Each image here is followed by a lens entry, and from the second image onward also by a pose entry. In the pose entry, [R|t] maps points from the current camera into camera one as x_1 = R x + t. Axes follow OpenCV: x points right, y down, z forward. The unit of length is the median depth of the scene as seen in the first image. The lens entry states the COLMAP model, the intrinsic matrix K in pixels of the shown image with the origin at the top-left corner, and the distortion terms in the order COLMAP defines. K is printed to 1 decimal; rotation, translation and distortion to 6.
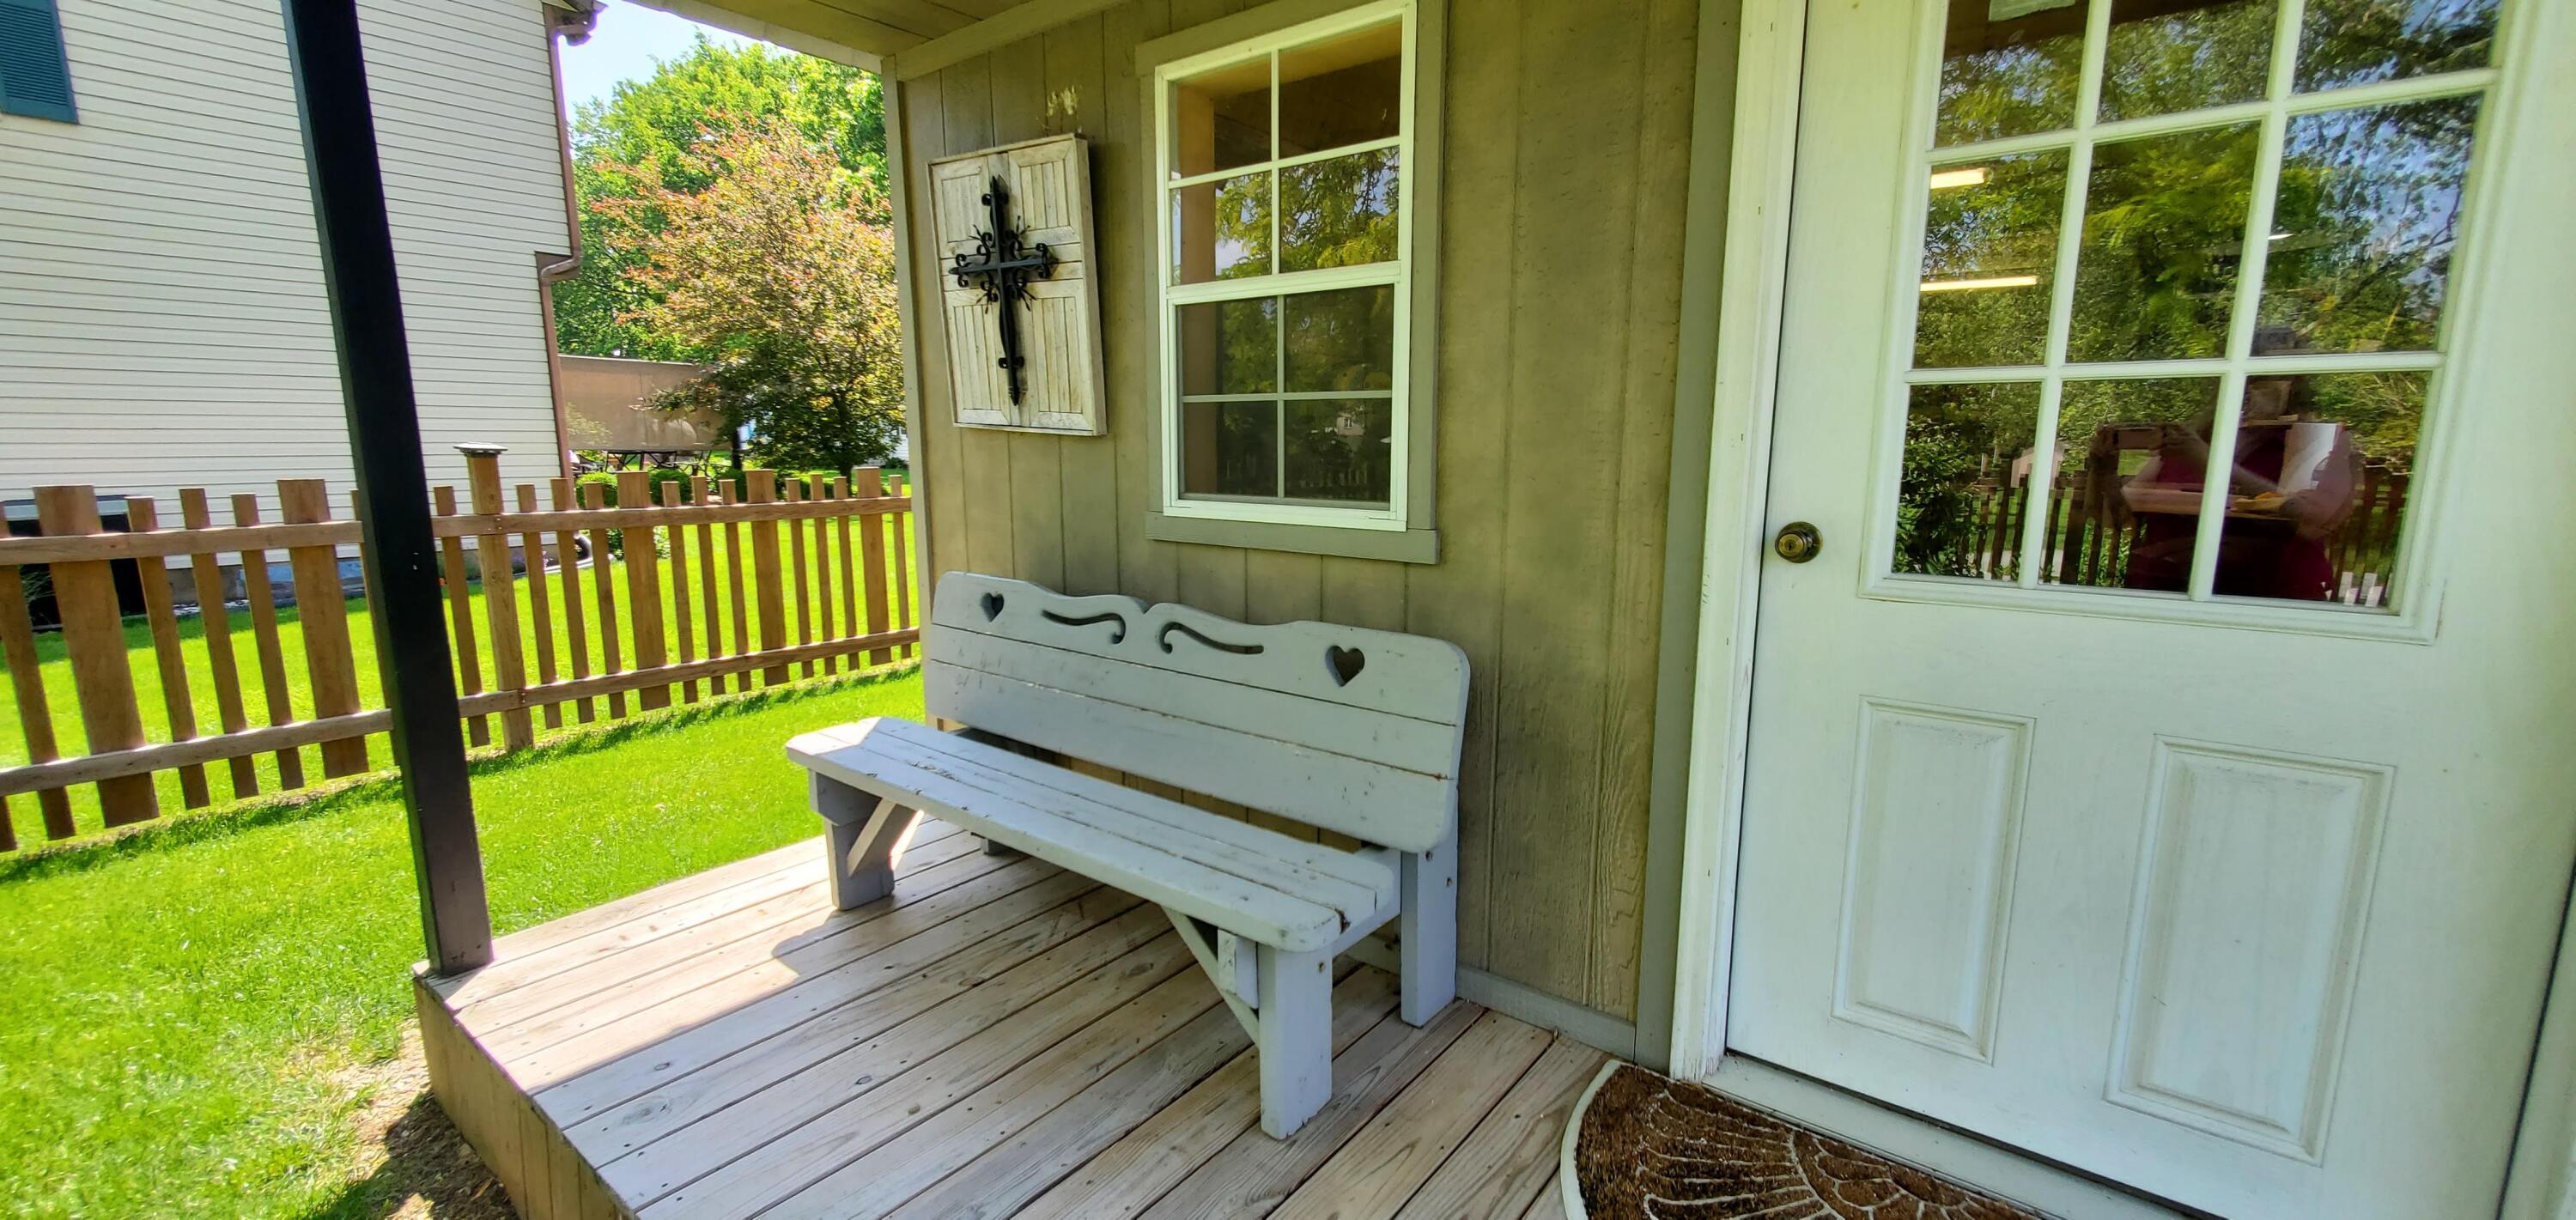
lens RADIAL K [[1039.8, 0, 1315.4], [0, 1039.8, 616.4], [0, 0, 1]] dist [0.014325, -0.002540]
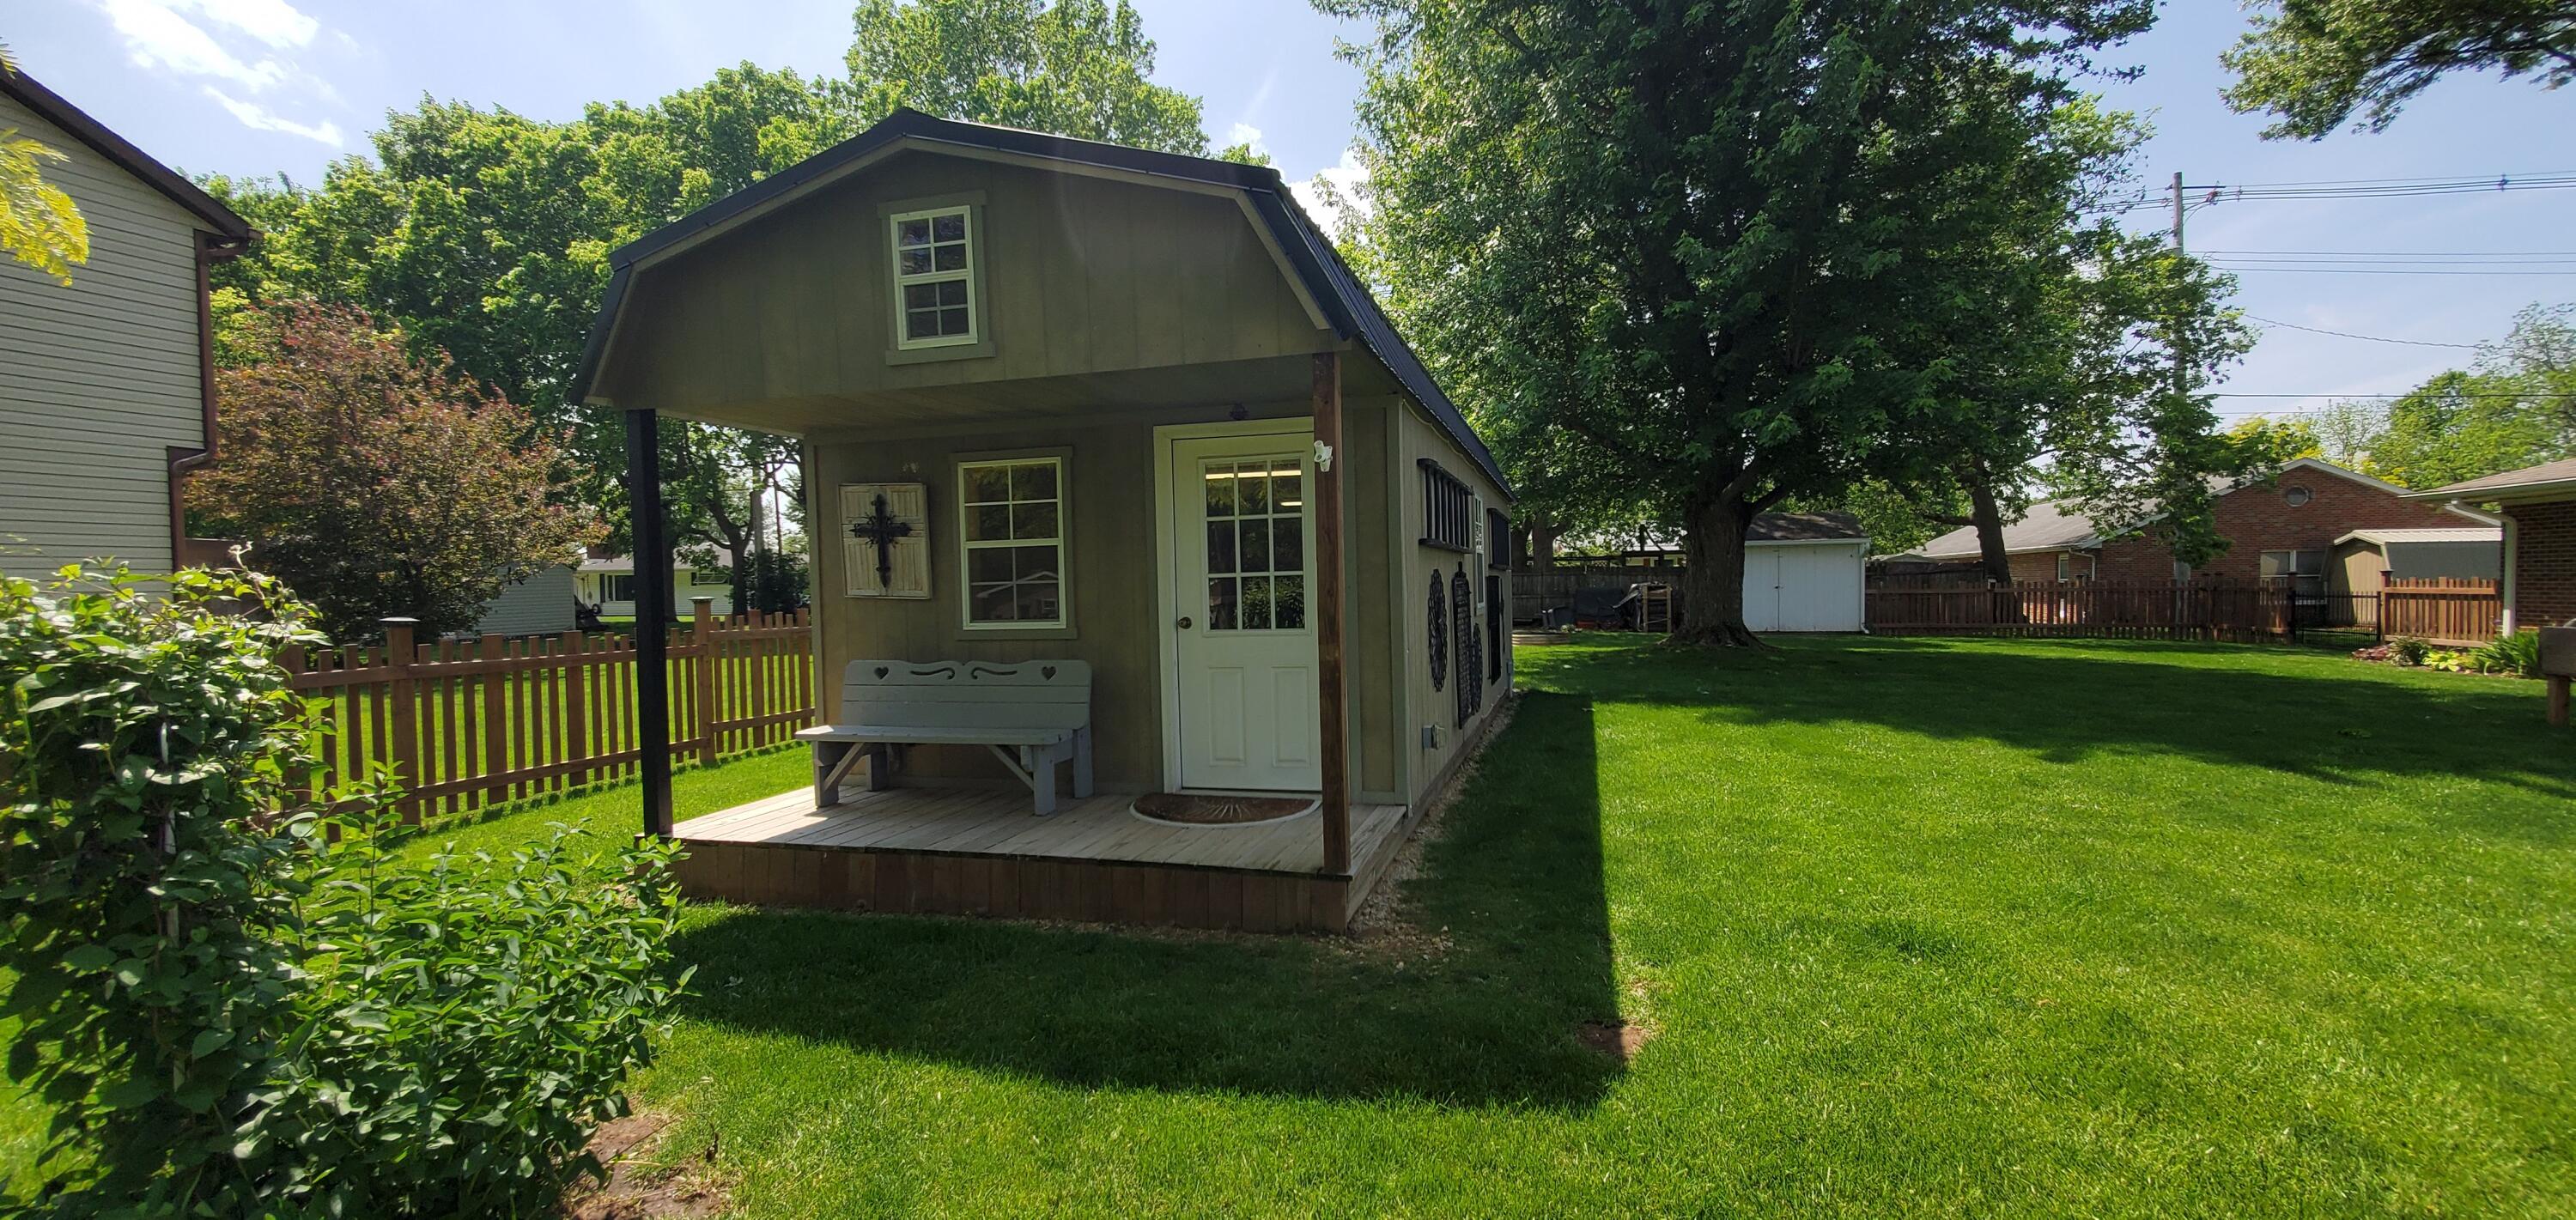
lens RADIAL K [[1039.8, 0, 1303.7], [0, 1039.8, 621.3], [0, 0, 1]] dist [0.014325, -0.002540]
pose [[0.931591, -0.038244, 0.361490, -0.274127], [0.088117, 0.988549, -0.122500, 0.250019], [-0.352665, 0.145973, 0.924294, -1.531877]]
